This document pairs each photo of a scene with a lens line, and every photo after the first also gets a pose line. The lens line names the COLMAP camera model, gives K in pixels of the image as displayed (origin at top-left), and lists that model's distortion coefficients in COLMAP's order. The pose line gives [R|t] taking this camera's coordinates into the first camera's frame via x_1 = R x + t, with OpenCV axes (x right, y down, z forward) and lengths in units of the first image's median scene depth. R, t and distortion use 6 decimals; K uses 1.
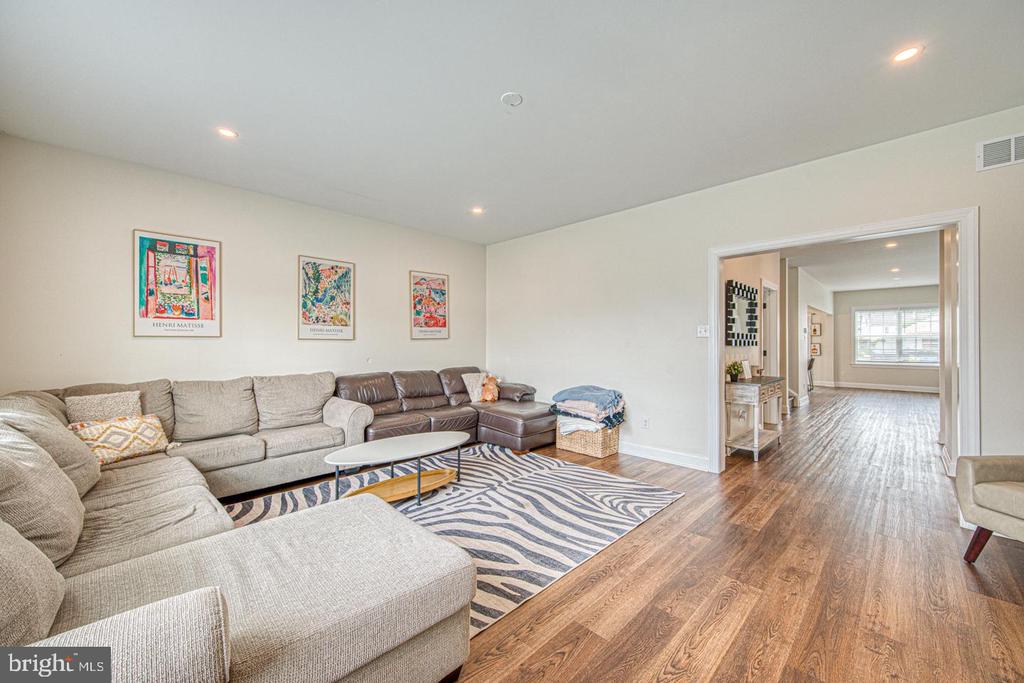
lens RADIAL K [[394.3, 0, 512.0], [0, 394.3, 341.5], [0, 0, 1]] dist [-0.000760, 0.000072]
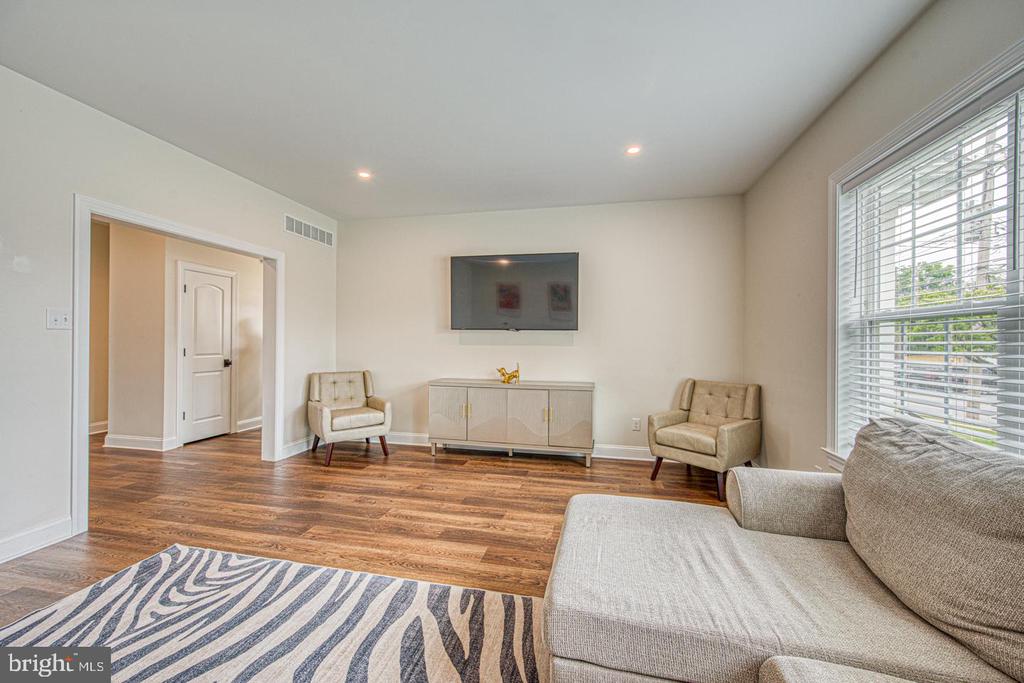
lens RADIAL K [[394.3, 0, 512.0], [0, 394.3, 341.5], [0, 0, 1]] dist [-0.000760, 0.000072]
pose [[-0.541027, -0.006903, 0.840977, -0.660034], [-0.011786, 0.999930, 0.000625, -0.003328], [-0.840923, -0.009574, -0.541071, 1.104534]]
